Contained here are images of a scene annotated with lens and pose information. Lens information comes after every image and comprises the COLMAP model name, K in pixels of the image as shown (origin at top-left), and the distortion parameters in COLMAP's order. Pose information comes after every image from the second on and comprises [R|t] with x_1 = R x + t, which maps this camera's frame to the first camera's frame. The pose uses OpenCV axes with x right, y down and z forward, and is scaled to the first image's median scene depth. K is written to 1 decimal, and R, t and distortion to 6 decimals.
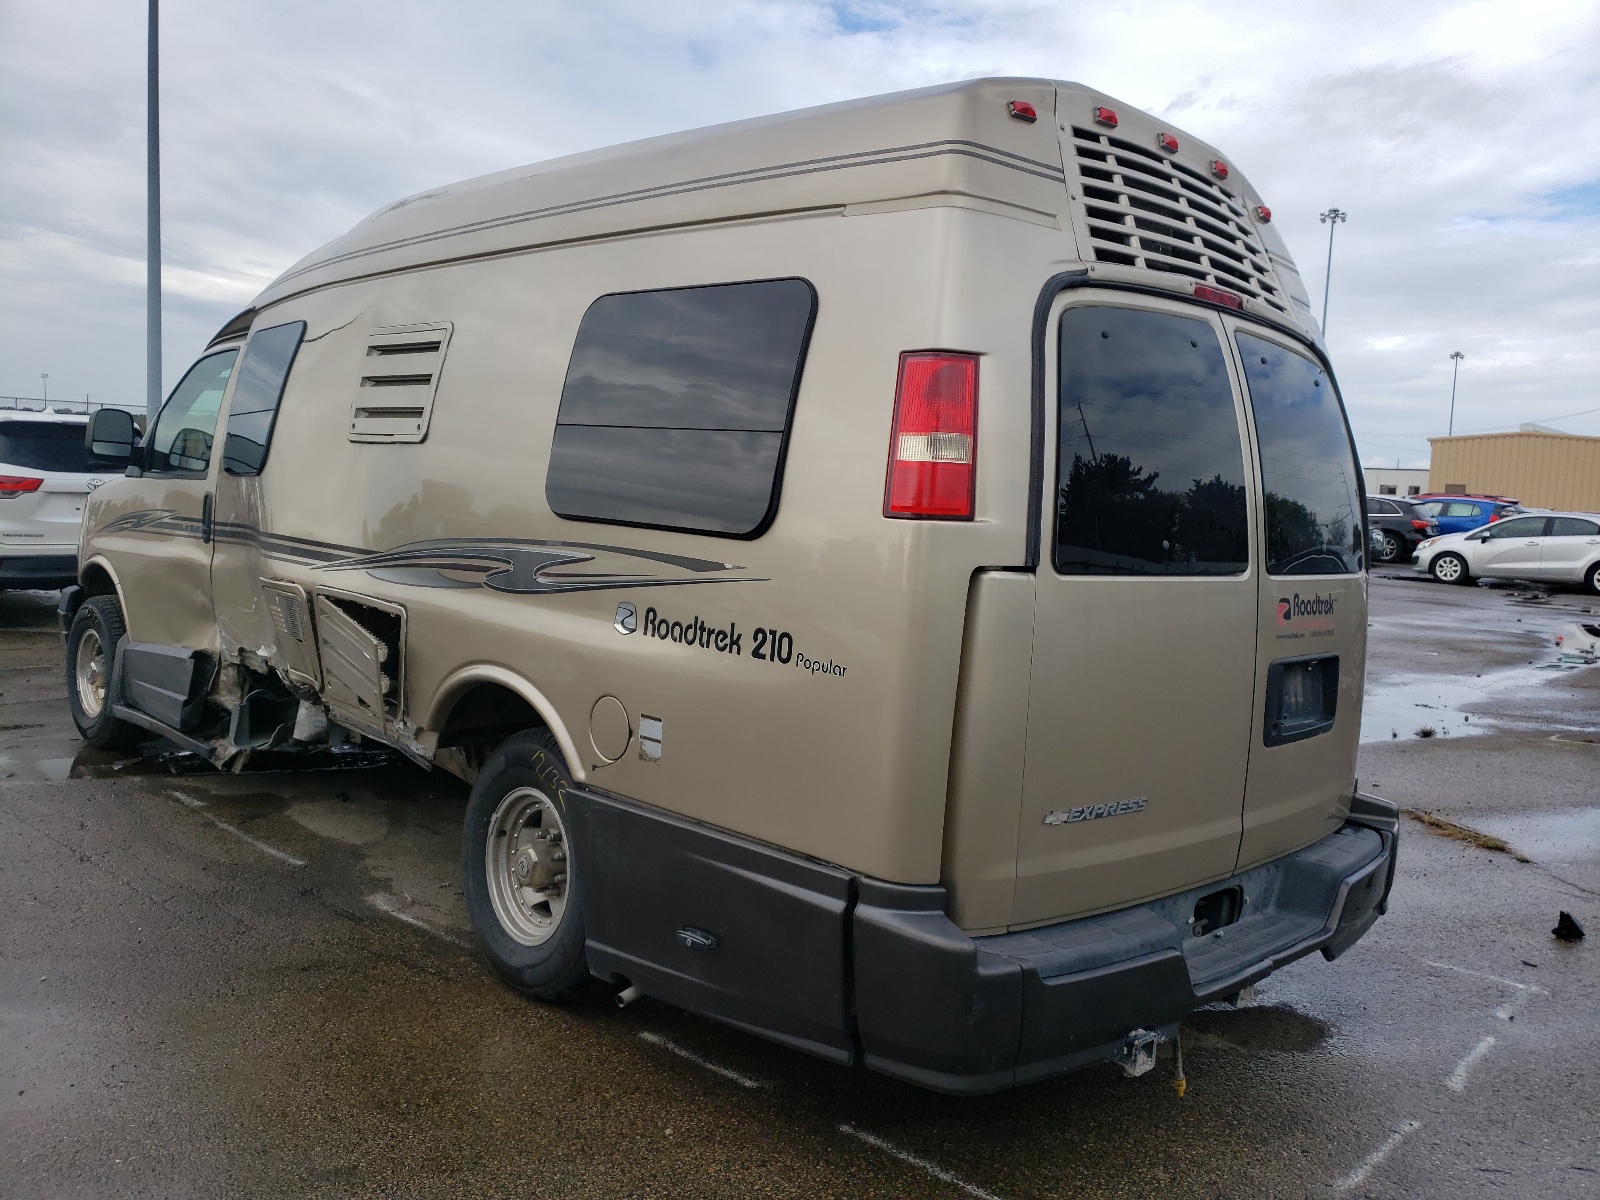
lens RADIAL K [[1334.3, 0, 821.7], [0, 1334.3, 601.9], [0, 0, 1]] dist [0.013256, -0.000448]
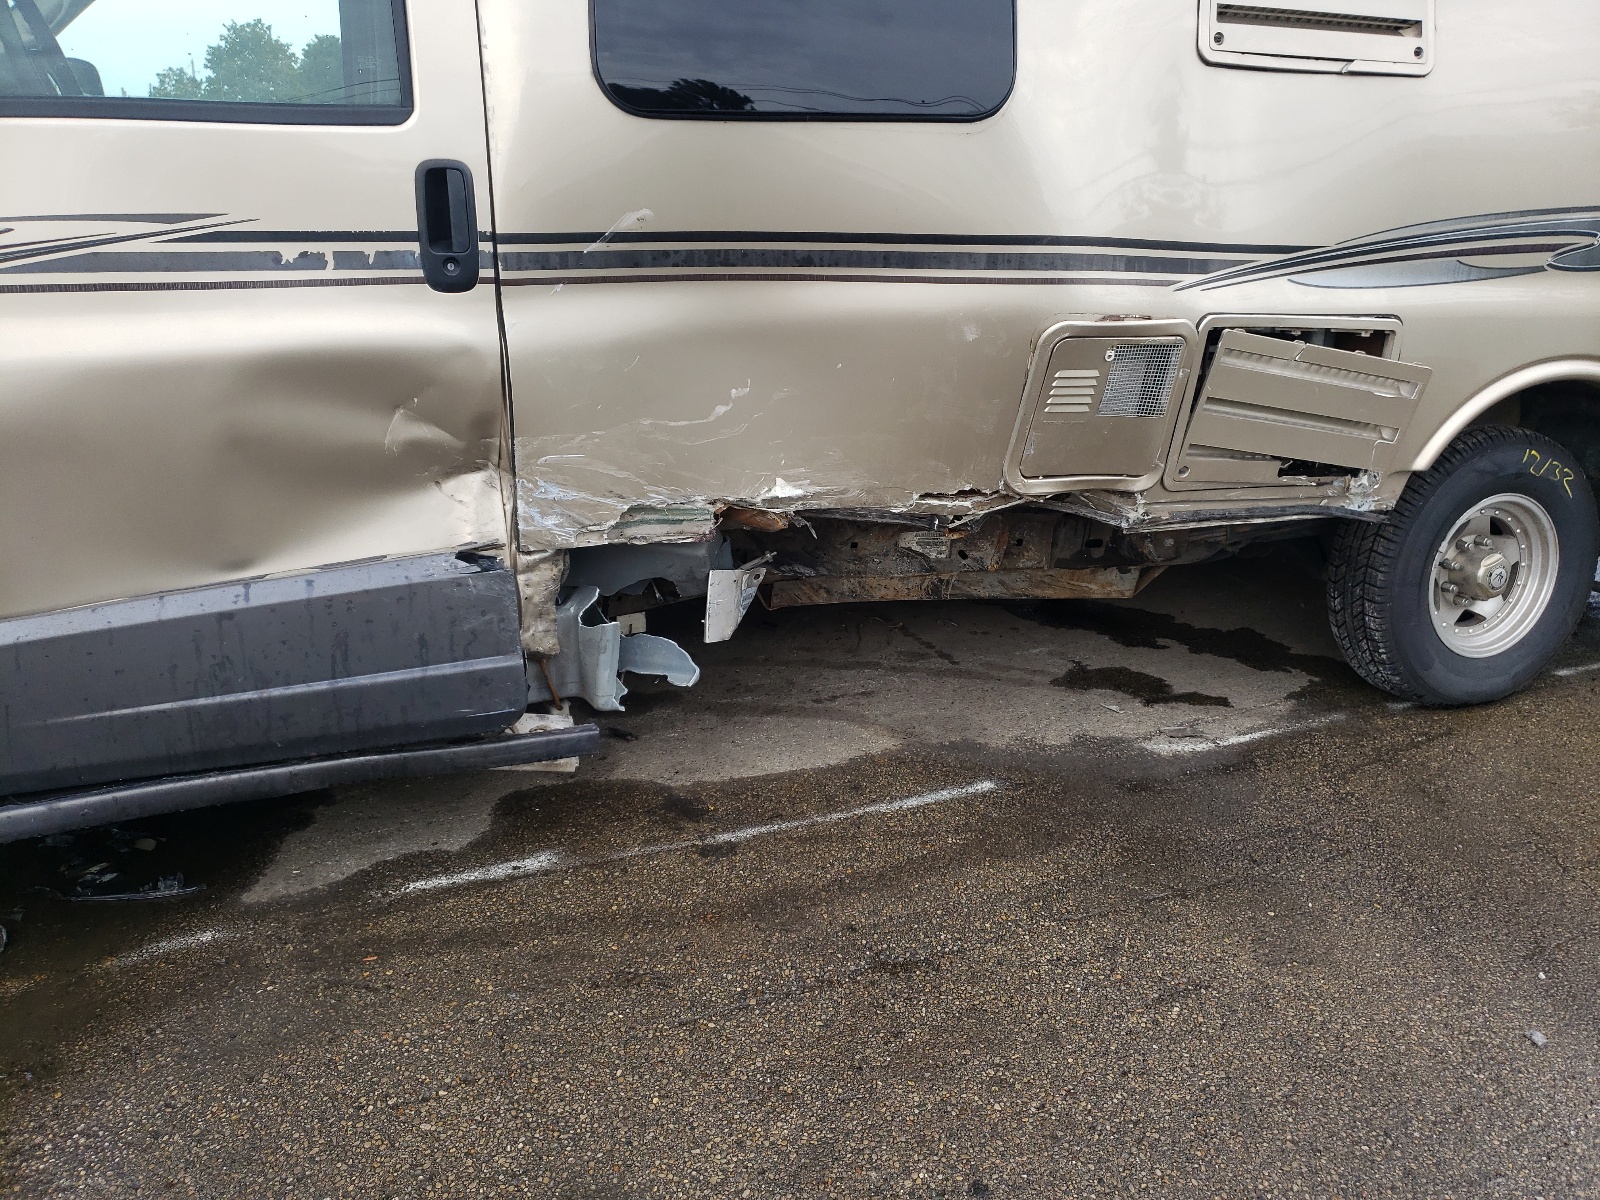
lens RADIAL K [[1334.3, 0, 821.7], [0, 1334.3, 601.9], [0, 0, 1]] dist [0.013256, -0.000448]
pose [[0.387061, -0.322077, 0.863974, -1.017821], [0.073596, 0.944812, 0.319241, -0.096836], [-0.919112, -0.059980, 0.389403, 0.909756]]
